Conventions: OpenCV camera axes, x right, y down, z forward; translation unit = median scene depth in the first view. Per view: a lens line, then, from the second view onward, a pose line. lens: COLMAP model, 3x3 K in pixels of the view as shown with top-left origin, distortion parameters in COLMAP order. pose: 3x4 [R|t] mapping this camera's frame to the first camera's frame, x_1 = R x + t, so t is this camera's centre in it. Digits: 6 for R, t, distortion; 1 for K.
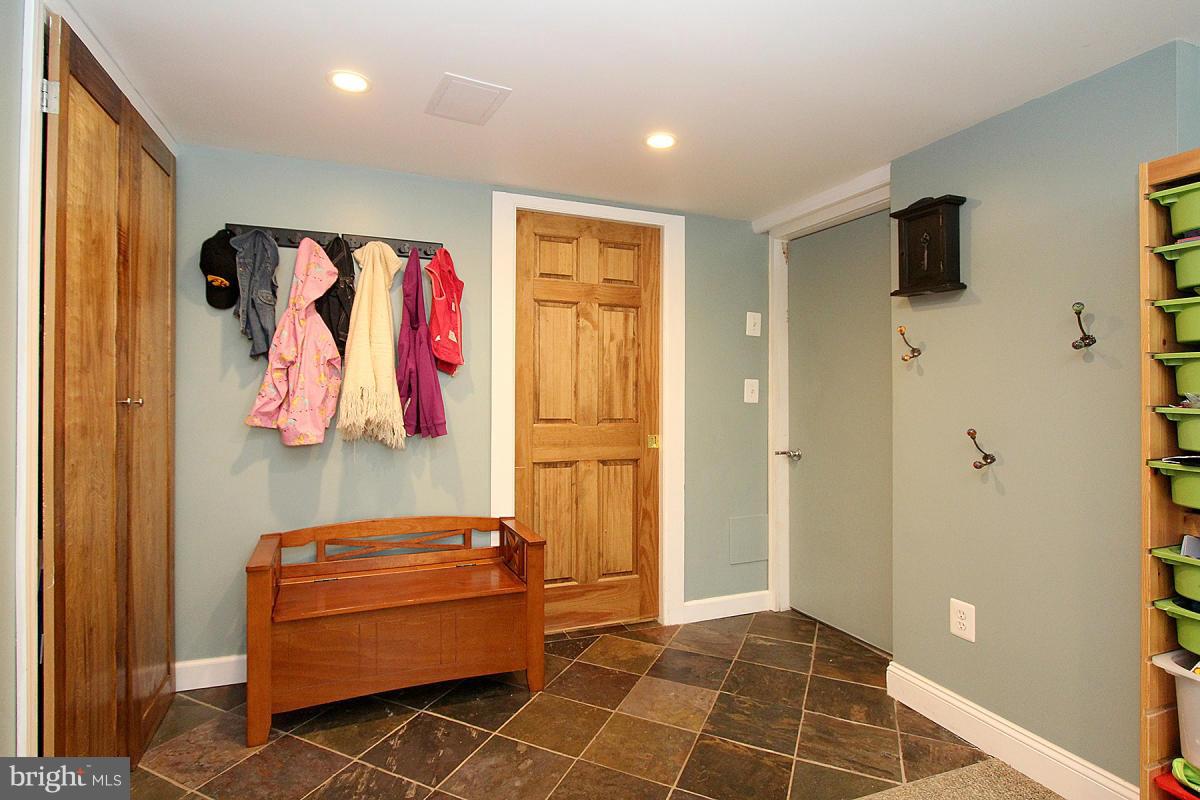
lens RADIAL K [[570.4, 0, 564.2], [0, 570.4, 383.2], [0, 0, 1]] dist [-0.003370, -0.000502]
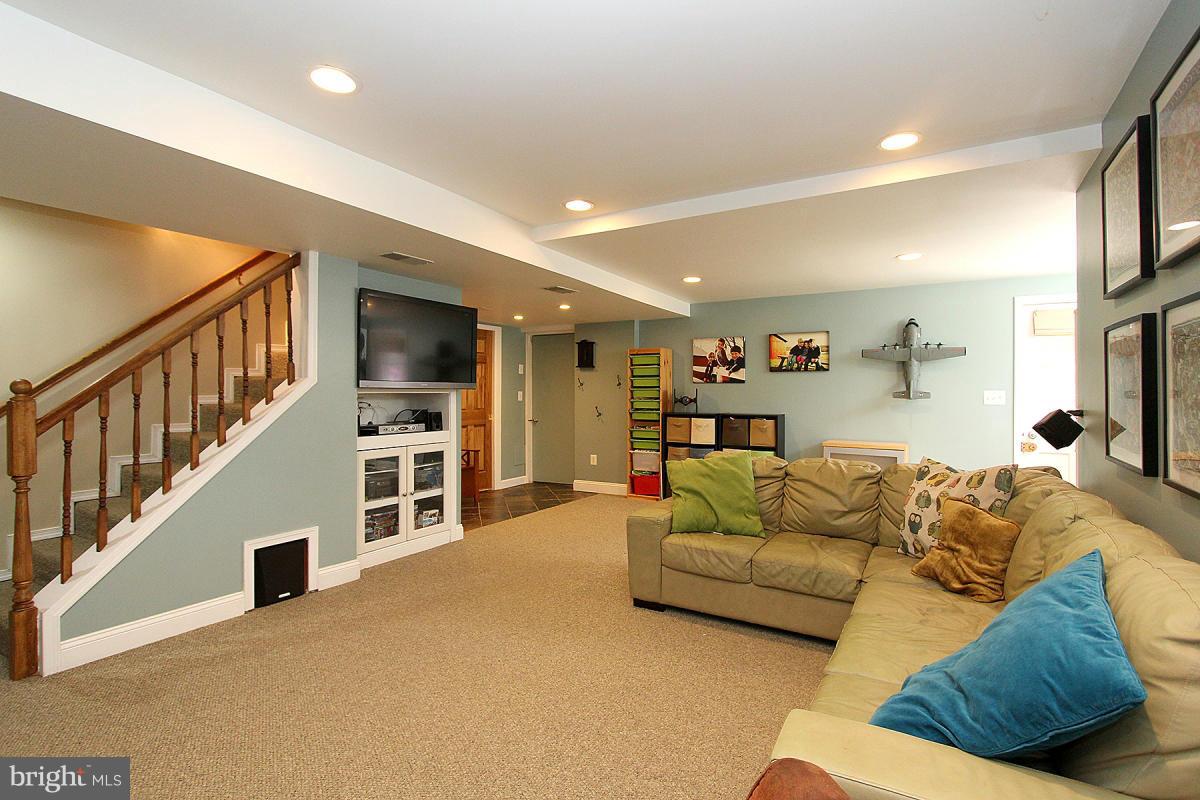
lens RADIAL K [[586.4, 0, 578.7], [0, 586.4, 384.5], [0, 0, 1]] dist [-0.003236, -0.000286]
pose [[0.787692, 0.001053, 0.616069, -1.561584], [-0.002478, 0.999996, 0.001459, -0.061226], [-0.616065, -0.002675, 0.787691, -1.749630]]
